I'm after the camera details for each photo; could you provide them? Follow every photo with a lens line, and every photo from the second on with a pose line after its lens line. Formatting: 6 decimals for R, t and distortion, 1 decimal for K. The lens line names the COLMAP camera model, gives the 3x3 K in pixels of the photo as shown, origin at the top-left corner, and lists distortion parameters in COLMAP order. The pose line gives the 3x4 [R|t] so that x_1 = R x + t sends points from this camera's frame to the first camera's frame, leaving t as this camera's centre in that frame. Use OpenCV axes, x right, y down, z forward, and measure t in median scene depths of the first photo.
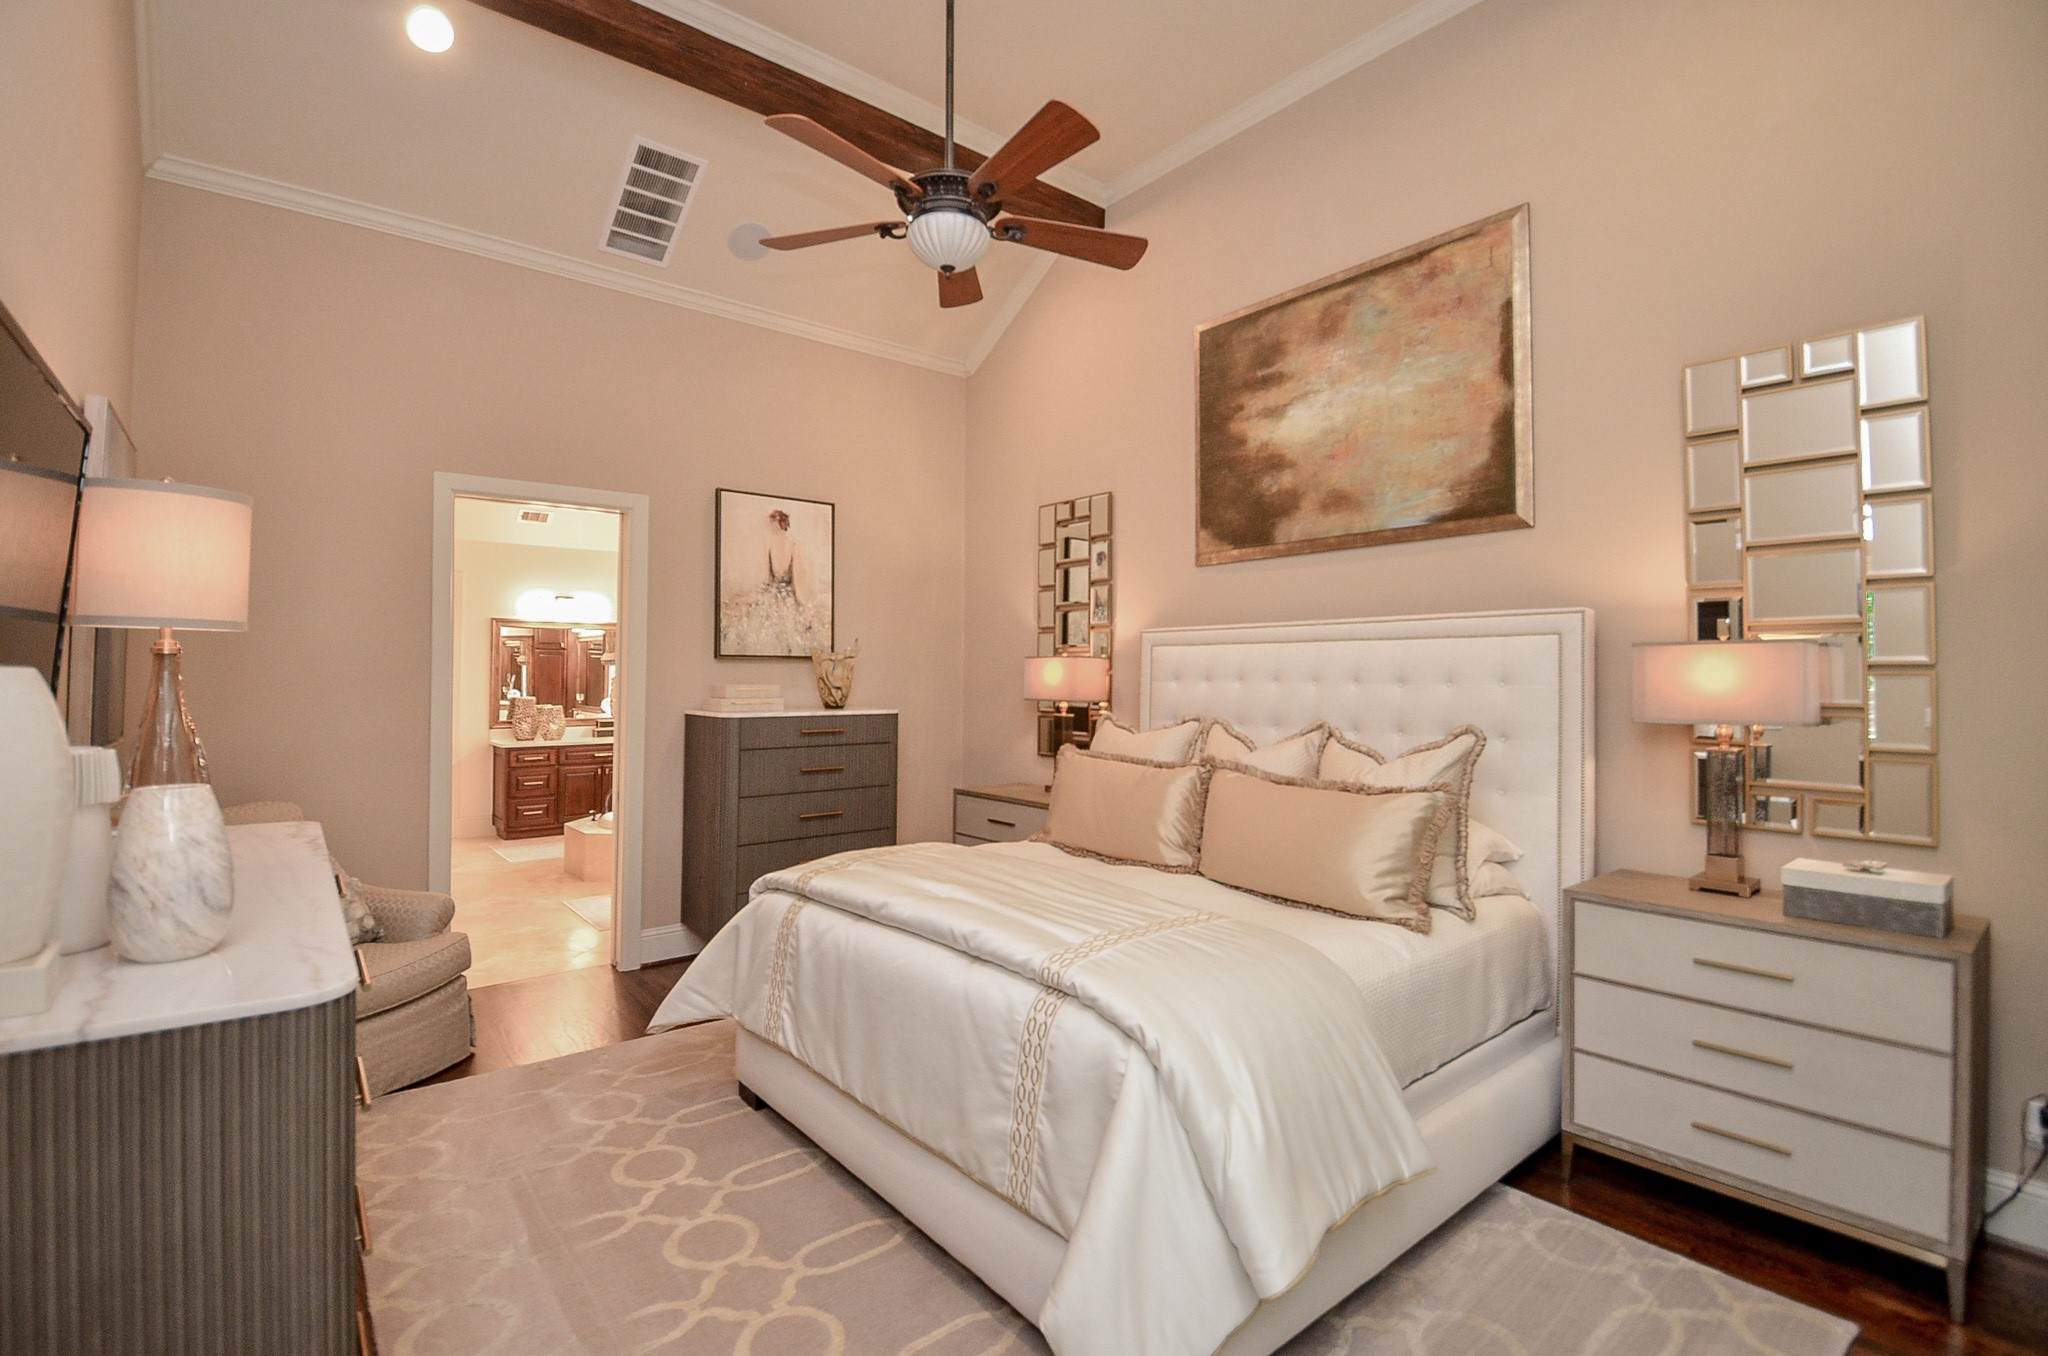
lens RADIAL K [[913.6, 0, 1024.0], [0, 913.6, 678.0], [0, 0, 1]] dist [-0.029173, -0.000078]
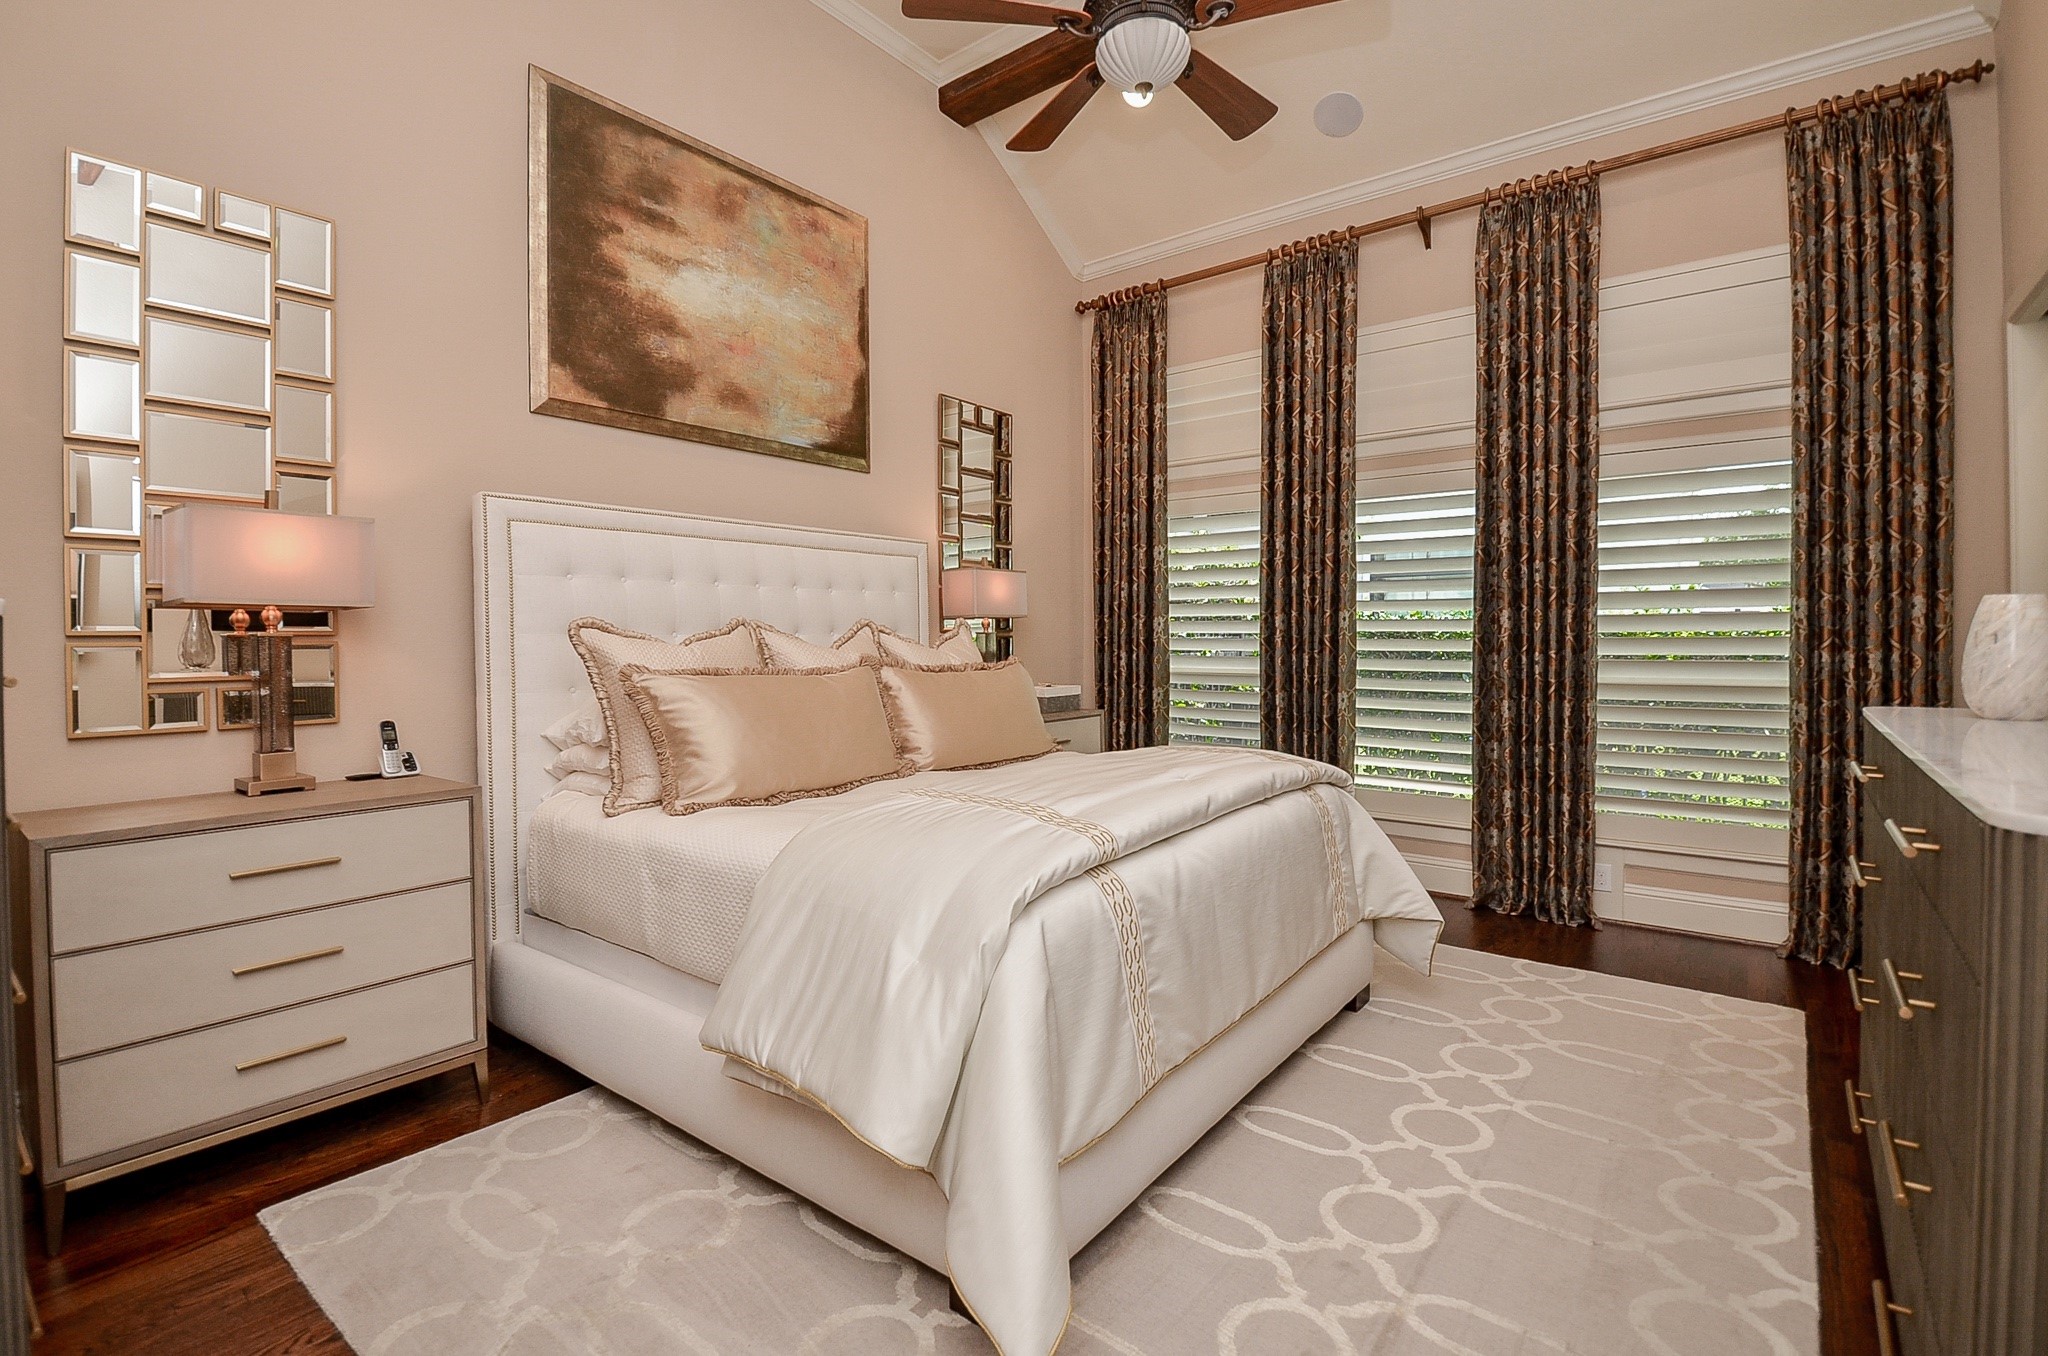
lens RADIAL K [[949.2, 0, 1026.1], [0, 949.2, 637.3], [0, 0, 1]] dist [0.025633, -0.000105]
pose [[-0.219570, 0.004548, 0.975586, -0.759112], [0.013305, 0.999910, -0.001667, 0.068909], [-0.975506, 0.012614, -0.219610, 1.008950]]
